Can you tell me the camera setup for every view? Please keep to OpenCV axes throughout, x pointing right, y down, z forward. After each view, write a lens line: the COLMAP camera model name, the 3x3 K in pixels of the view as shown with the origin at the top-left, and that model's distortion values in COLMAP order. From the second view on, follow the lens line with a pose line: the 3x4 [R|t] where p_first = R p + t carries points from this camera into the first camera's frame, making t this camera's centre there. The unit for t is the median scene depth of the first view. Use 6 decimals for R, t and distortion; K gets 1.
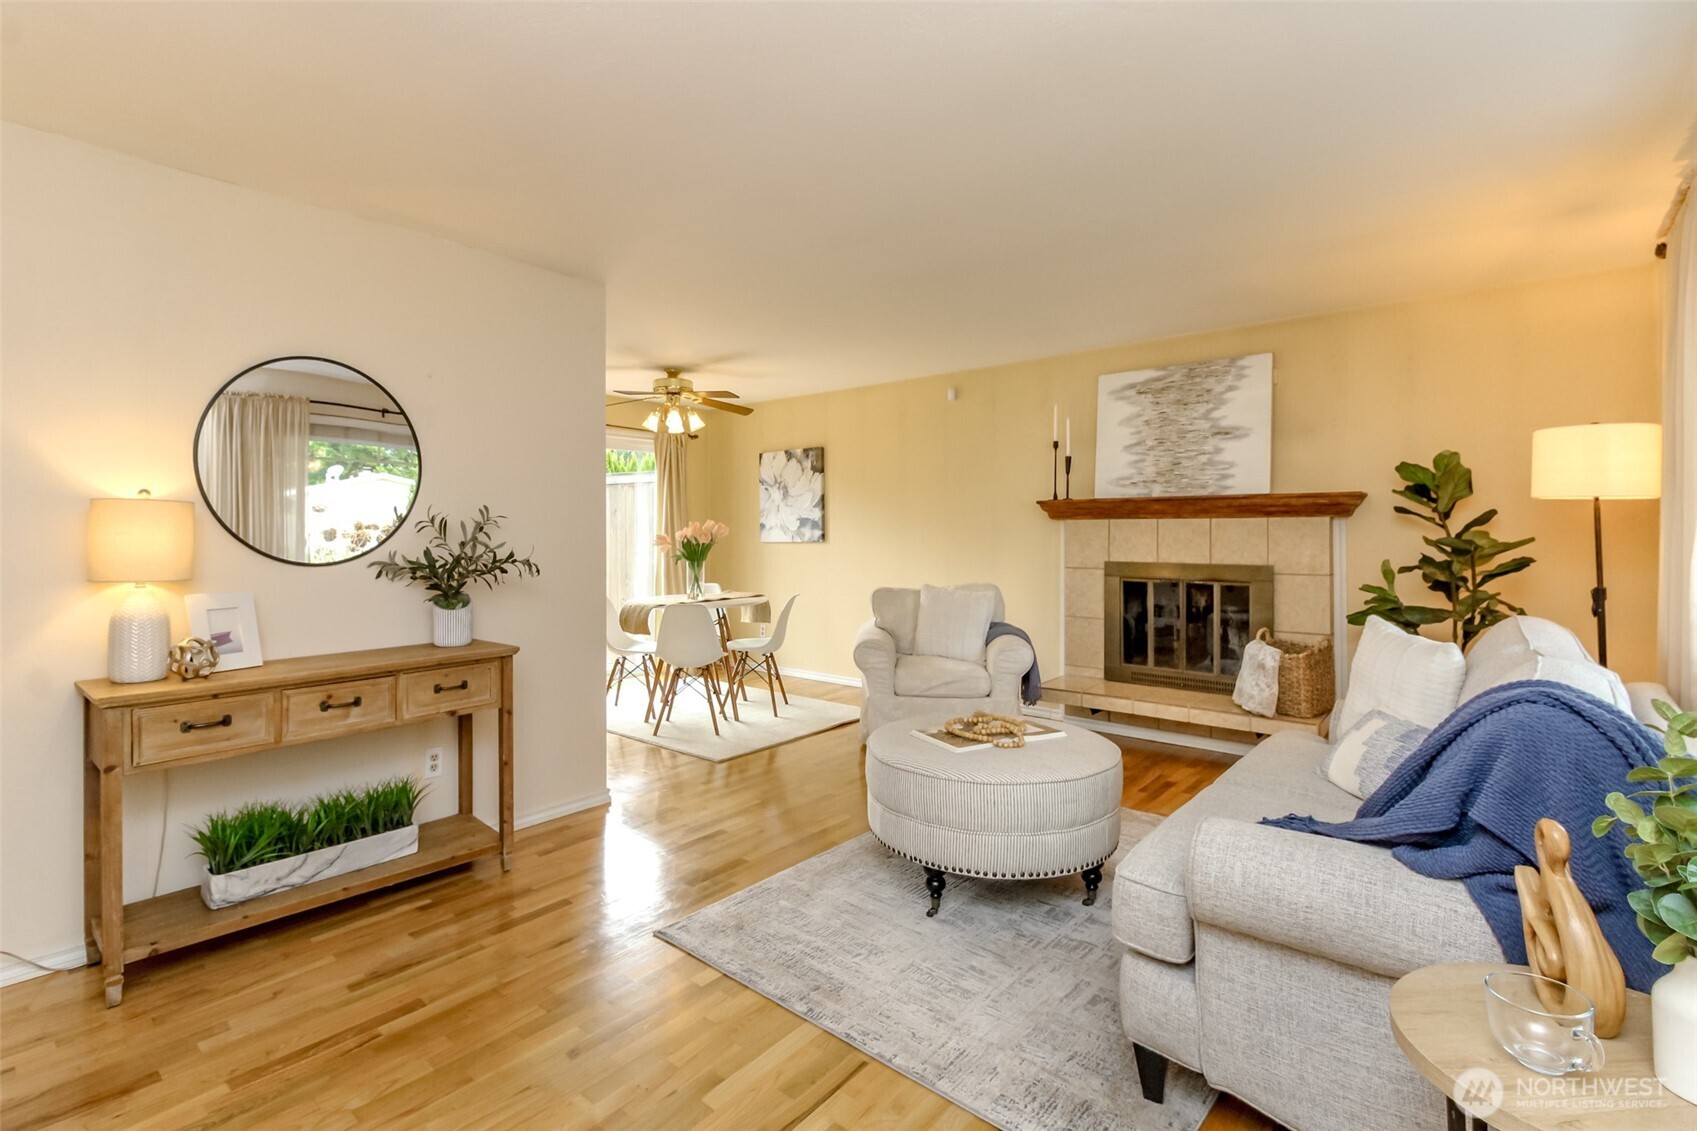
lens RADIAL K [[779.2, 0, 838.6], [0, 779.2, 530.9], [0, 0, 1]] dist [0.017292, -0.010917]
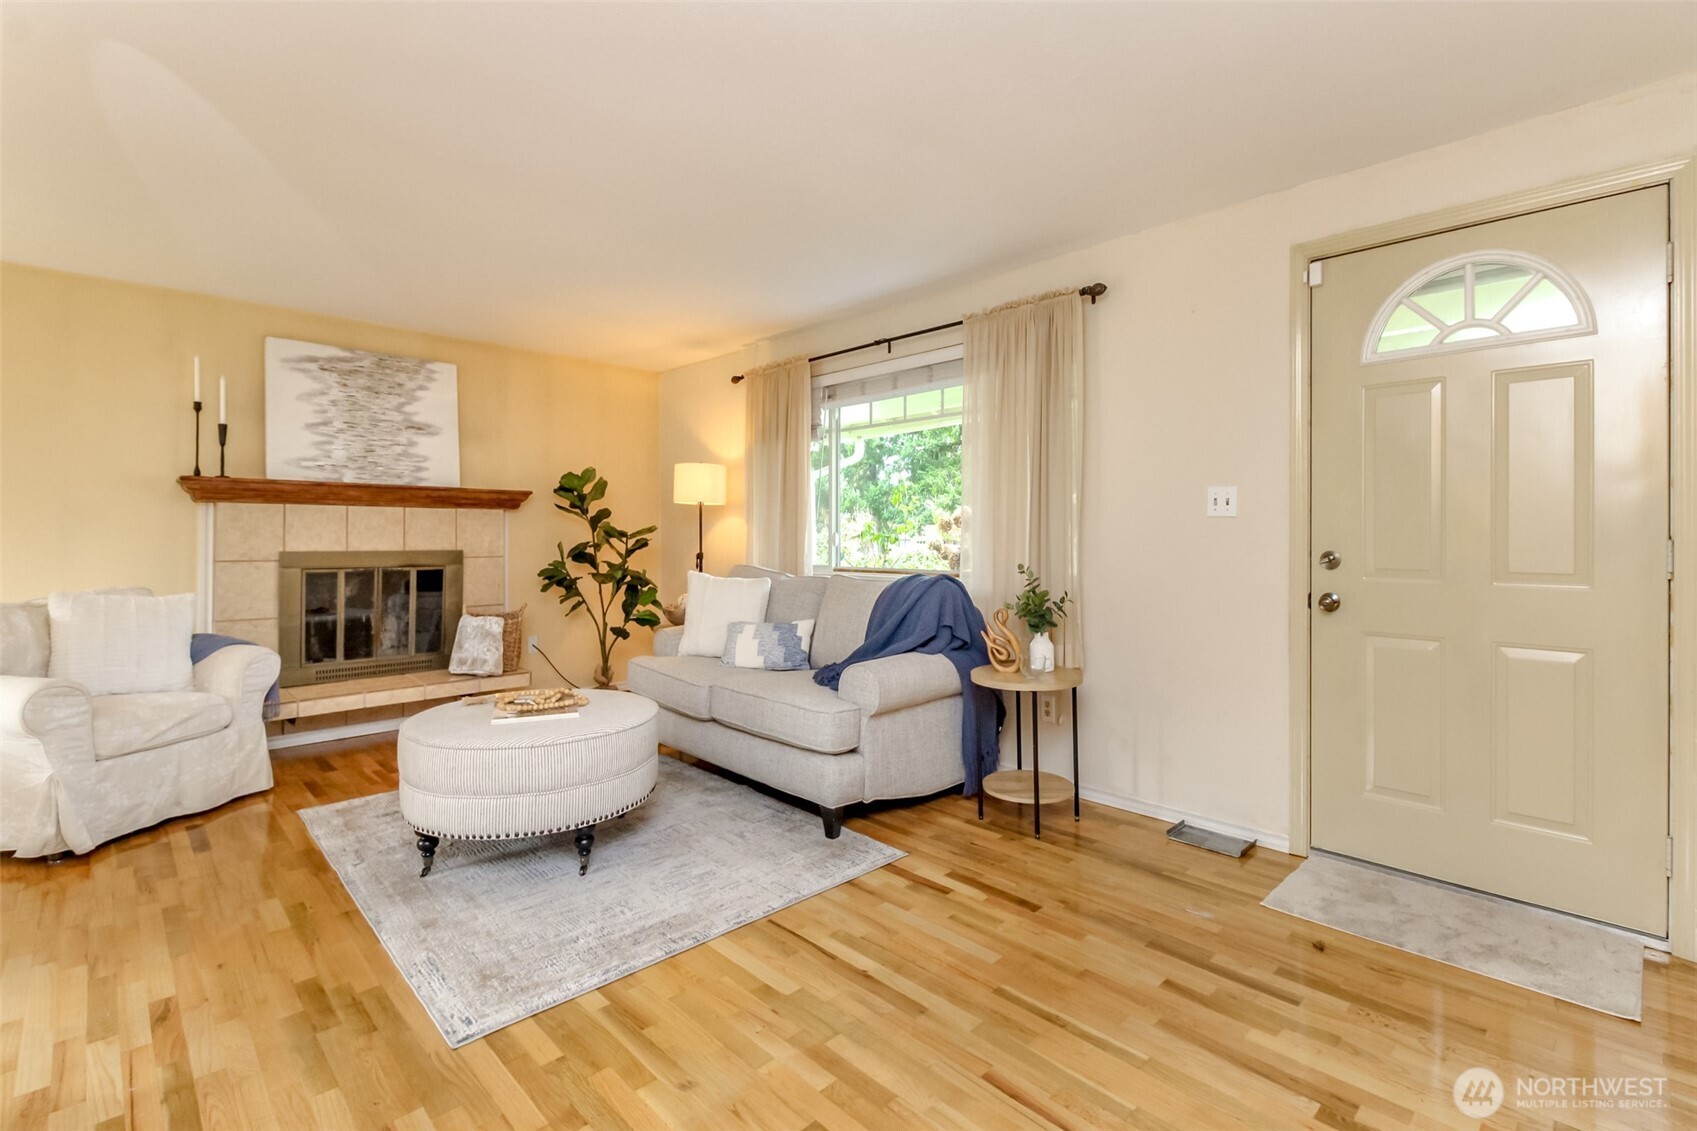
lens RADIAL K [[779.2, 0, 838.6], [0, 779.2, 530.9], [0, 0, 1]] dist [0.017292, -0.010917]
pose [[0.092258, 0.010986, 0.995675, -0.515158], [-0.002384, 0.999939, -0.010812, 0.025640], [-0.995732, -0.001376, 0.092279, 0.325080]]
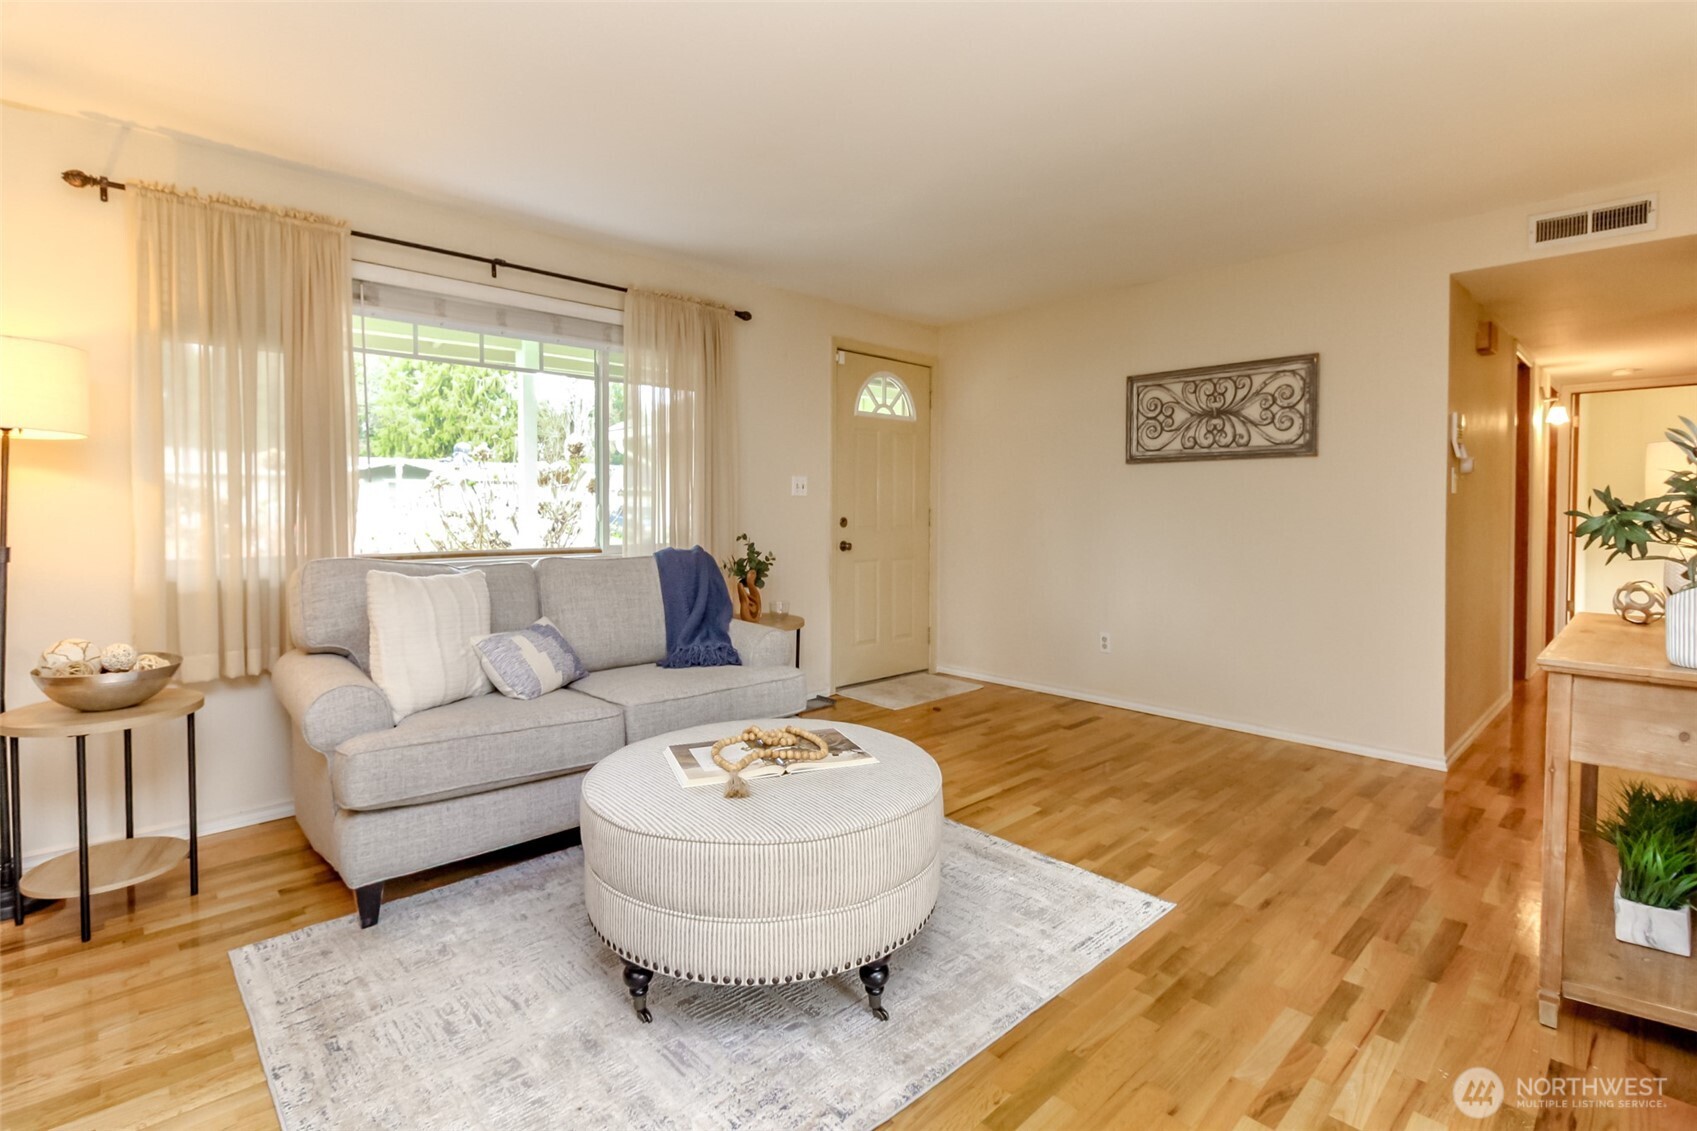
lens RADIAL K [[779.2, 0, 838.6], [0, 779.2, 530.9], [0, 0, 1]] dist [0.017292, -0.010917]
pose [[-0.994278, -0.000129, 0.106820, 0.036085], [0.003004, 0.999570, 0.029173, 0.021502], [-0.106777, 0.029327, -0.993850, 1.091669]]
